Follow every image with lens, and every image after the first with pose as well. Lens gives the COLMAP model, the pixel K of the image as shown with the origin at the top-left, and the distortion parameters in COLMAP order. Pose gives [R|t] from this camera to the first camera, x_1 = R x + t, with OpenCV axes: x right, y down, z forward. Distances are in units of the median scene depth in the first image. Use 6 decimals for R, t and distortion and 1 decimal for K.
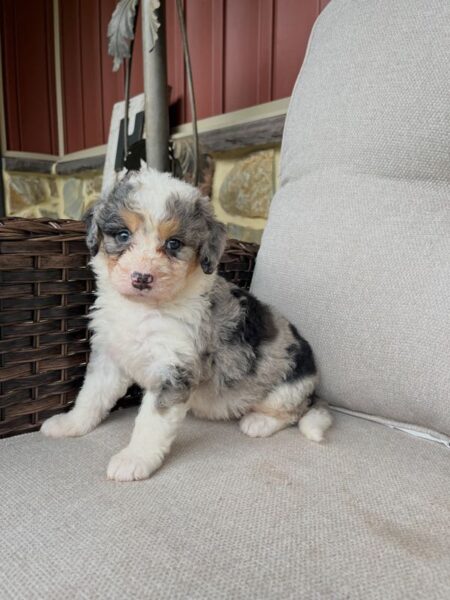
lens RADIAL K [[402.2, 0, 247.5], [0, 402.2, 297.8], [0, 0, 1]] dist [-0.002158, -0.000811]
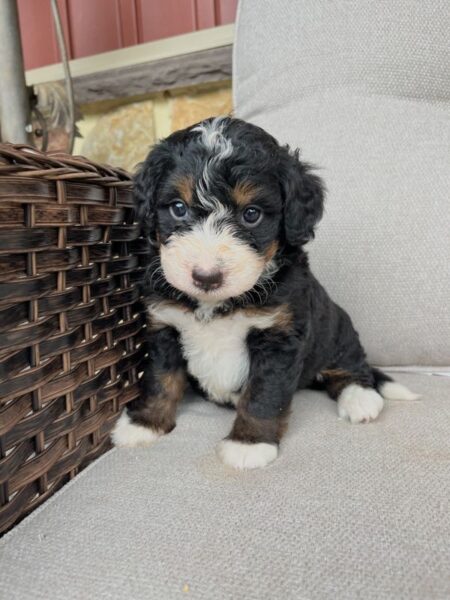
lens RADIAL K [[413.1, 0, 225.6], [0, 413.1, 288.8], [0, 0, 1]] dist [-0.009516, -0.005646]
pose [[0.925480, -0.141701, 0.351294, -0.168527], [0.132280, 0.989909, 0.050810, 0.007377], [-0.354949, -0.000554, 0.934886, 0.124708]]
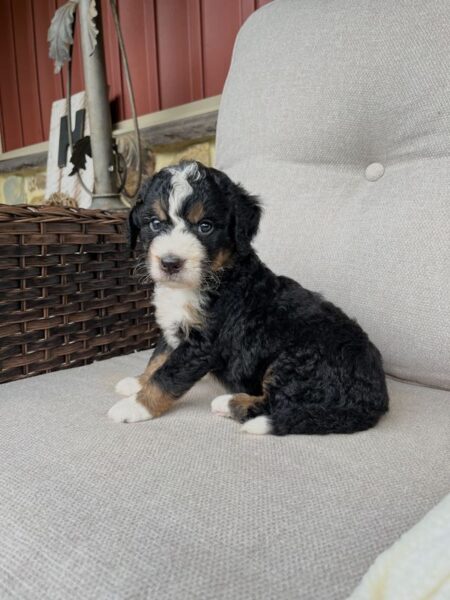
lens RADIAL K [[391.0, 0, 232.3], [0, 391.0, 294.2], [0, 0, 1]] dist [0.002353, -0.024584]
pose [[0.993058, -0.061355, 0.100351, -0.004654], [0.059720, 0.998030, 0.019214, 0.032279], [-0.101333, -0.013087, 0.994767, -0.087210]]
